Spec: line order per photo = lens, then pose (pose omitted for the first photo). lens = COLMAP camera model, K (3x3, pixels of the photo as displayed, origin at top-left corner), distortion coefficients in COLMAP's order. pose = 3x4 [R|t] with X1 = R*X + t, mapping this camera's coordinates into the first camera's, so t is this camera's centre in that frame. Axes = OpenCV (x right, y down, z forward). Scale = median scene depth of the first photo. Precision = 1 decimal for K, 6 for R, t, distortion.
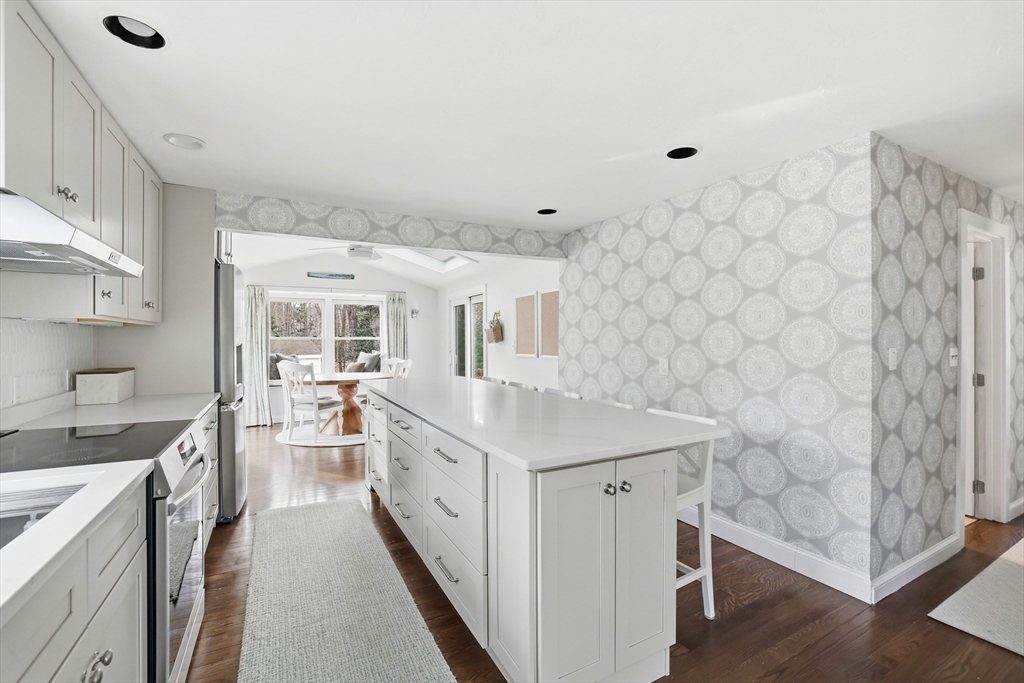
lens RADIAL K [[442.1, 0, 509.6], [0, 442.1, 333.2], [0, 0, 1]] dist [-0.054195, 0.021626]
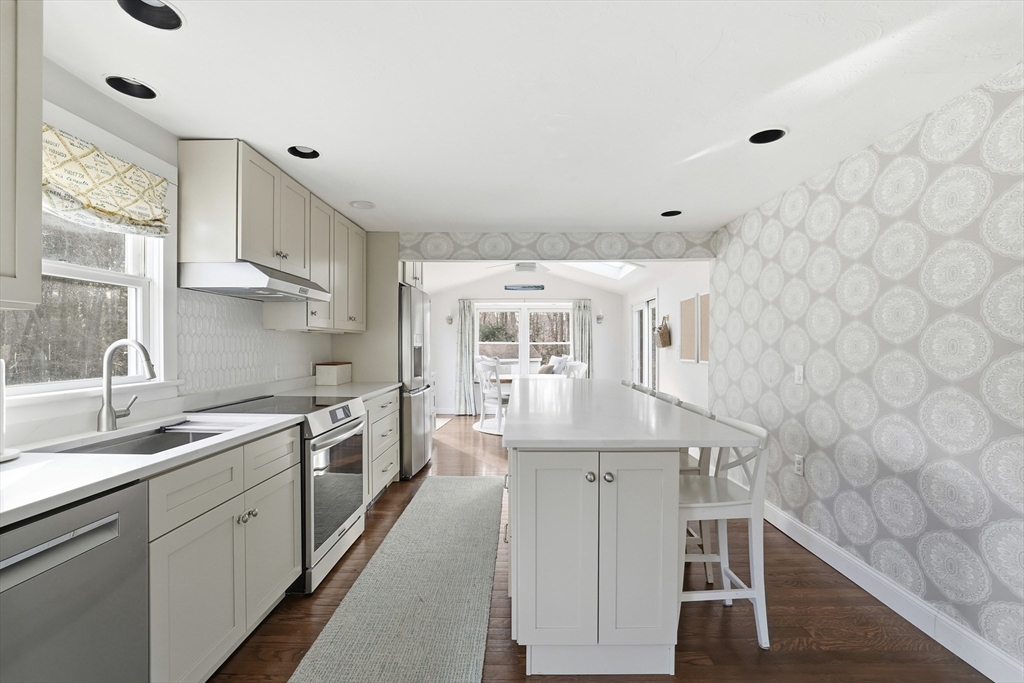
lens RADIAL K [[440.3, 0, 512.0], [0, 440.3, 341.5], [0, 0, 1]] dist [-0.049055, 0.015103]
pose [[0.877213, -0.000652, -0.480102, 0.279032], [0.003434, 0.999982, 0.004917, 0.004133], [0.480090, -0.005962, 0.877199, -0.029687]]
